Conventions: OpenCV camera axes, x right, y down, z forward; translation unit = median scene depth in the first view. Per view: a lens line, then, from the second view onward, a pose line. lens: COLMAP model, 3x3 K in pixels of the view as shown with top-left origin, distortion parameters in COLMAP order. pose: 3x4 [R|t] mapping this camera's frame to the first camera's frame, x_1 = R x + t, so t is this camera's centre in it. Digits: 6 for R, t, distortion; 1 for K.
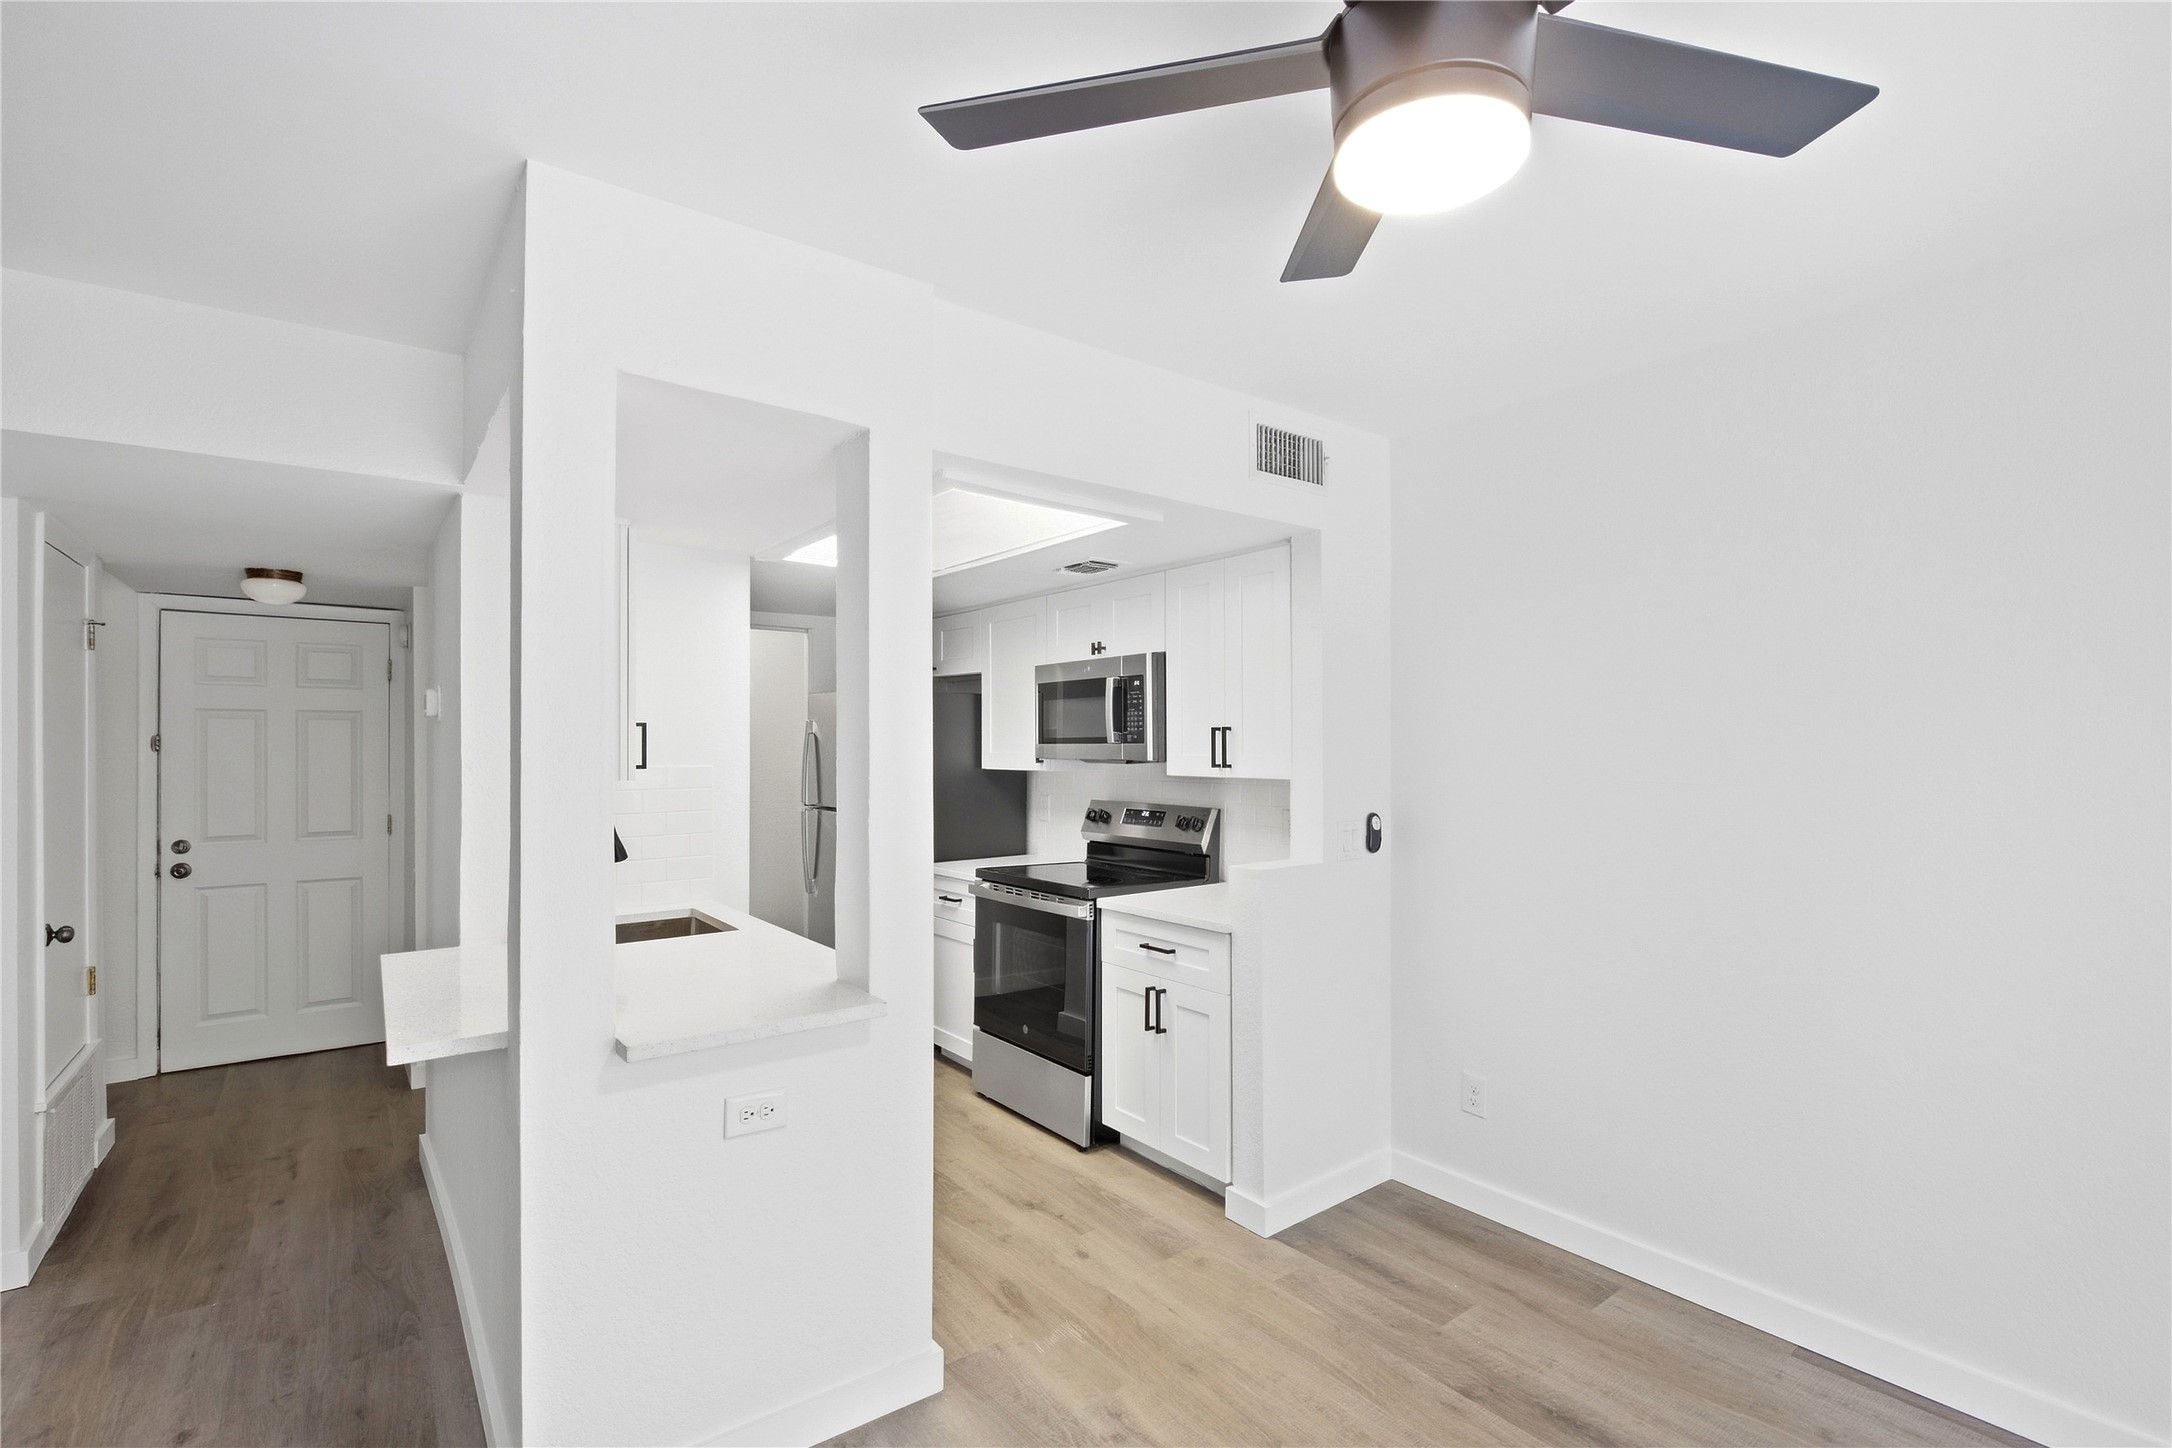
lens RADIAL K [[993.1, 0, 1092.4], [0, 993.1, 743.5], [0, 0, 1]] dist [-0.001858, 0.000064]
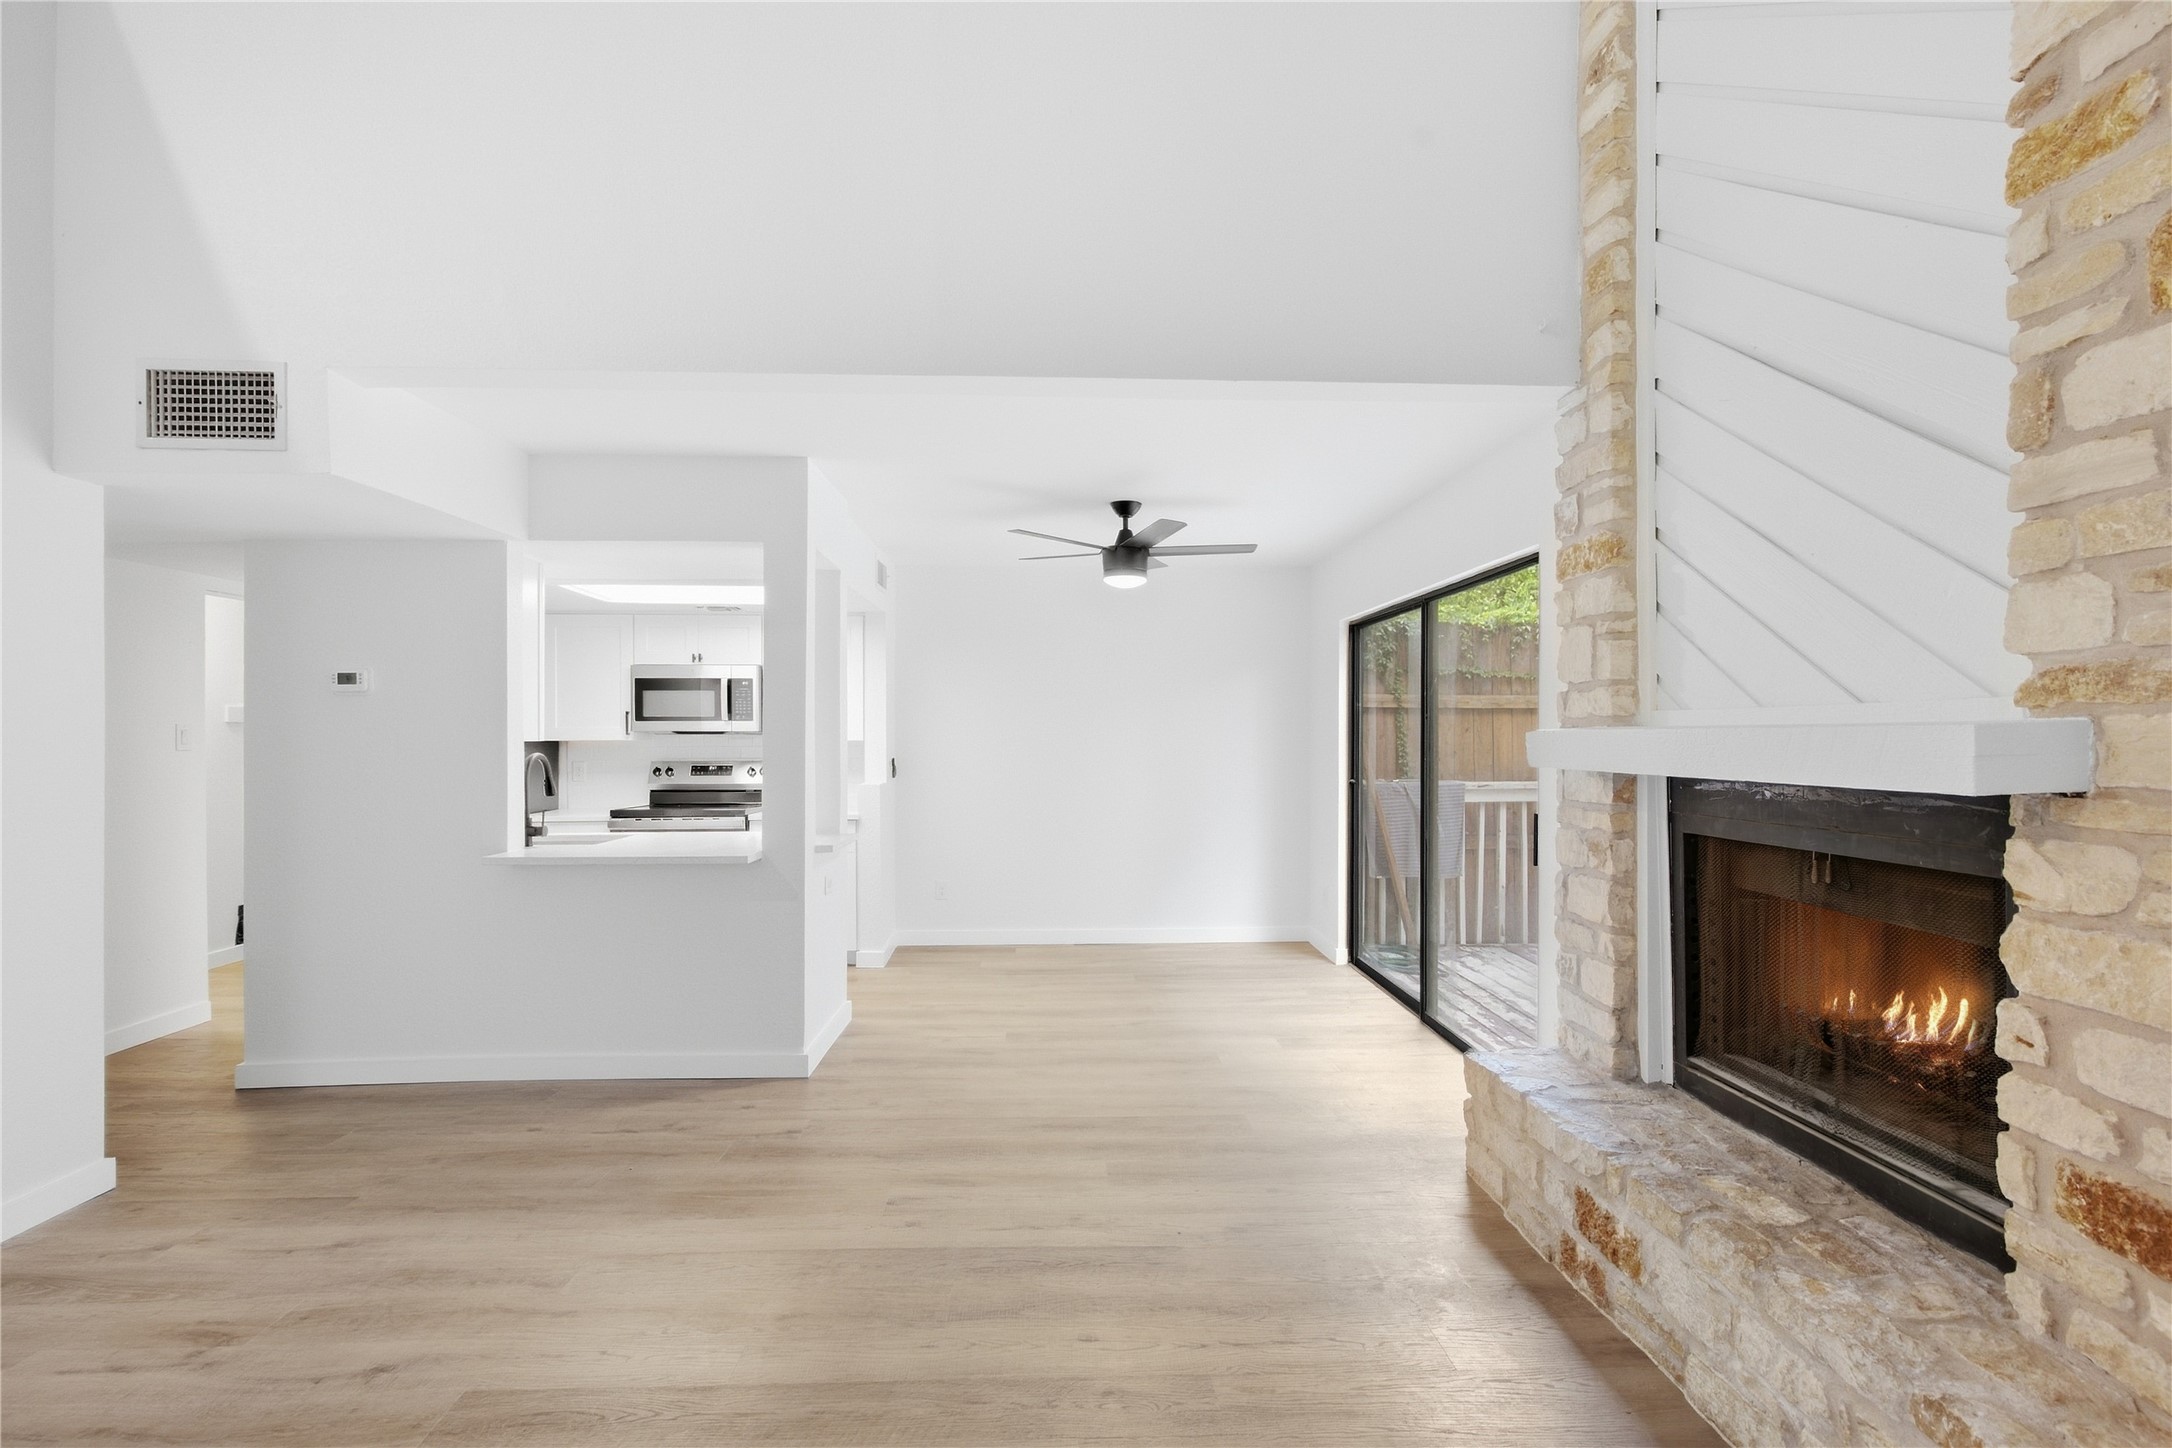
lens RADIAL K [[993.1, 0, 1092.4], [0, 993.1, 743.5], [0, 0, 1]] dist [-0.001858, 0.000064]
pose [[0.567019, 0.001697, 0.823703, -1.116227], [-0.004122, 0.999991, 0.000777, 0.037699], [-0.823694, -0.003836, 0.567021, -0.436468]]
